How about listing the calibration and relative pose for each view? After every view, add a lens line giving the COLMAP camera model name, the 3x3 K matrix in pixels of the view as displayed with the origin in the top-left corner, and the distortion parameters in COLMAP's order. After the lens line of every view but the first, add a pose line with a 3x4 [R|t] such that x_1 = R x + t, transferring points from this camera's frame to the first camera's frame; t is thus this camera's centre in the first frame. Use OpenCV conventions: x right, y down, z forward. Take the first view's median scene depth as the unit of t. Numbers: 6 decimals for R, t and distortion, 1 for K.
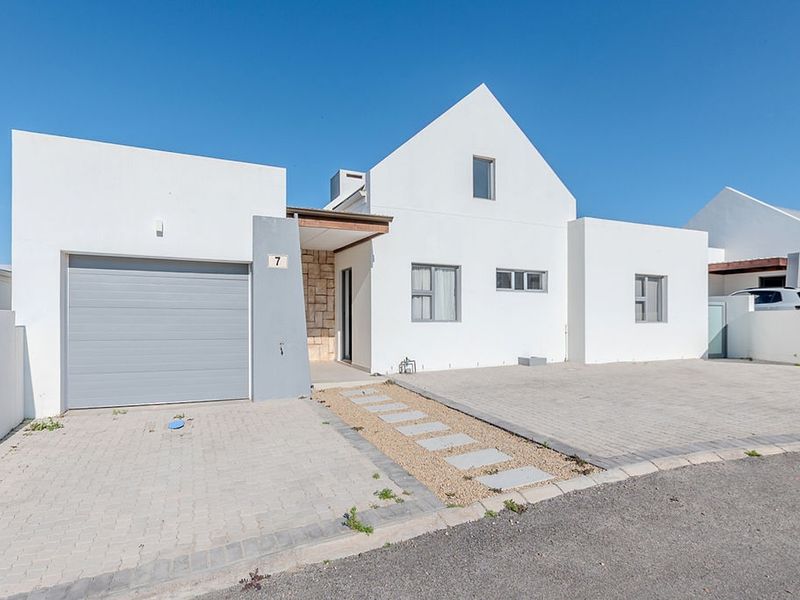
lens RADIAL K [[443.6, 0, 401.4], [0, 443.6, 304.0], [0, 0, 1]] dist [0.003837, 0.002516]
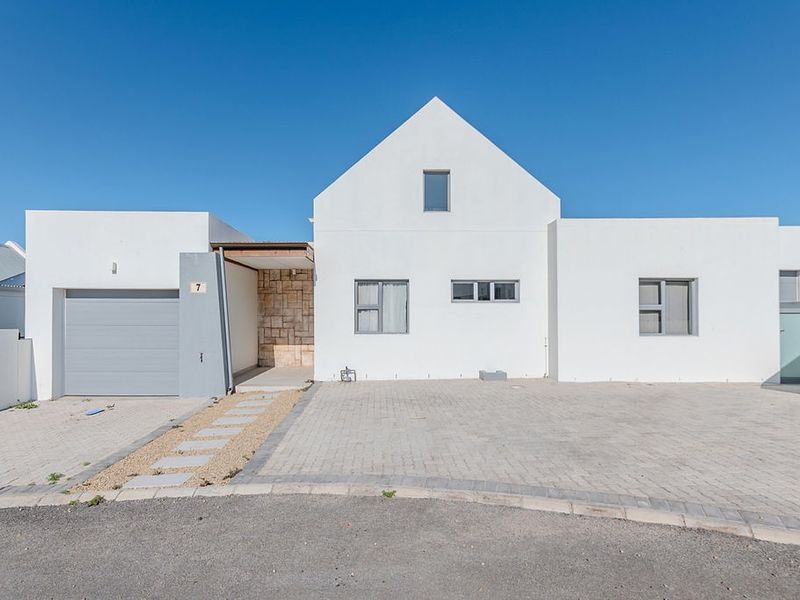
lens RADIAL K [[443.6, 0, 451.5], [0, 443.6, 301.4], [0, 0, 1]] dist [0.003837, 0.002516]
pose [[0.917943, -0.013936, -0.396467, 0.651154], [0.014262, 0.999896, -0.002128, -0.032856], [0.396456, -0.003701, 0.918046, 0.097921]]
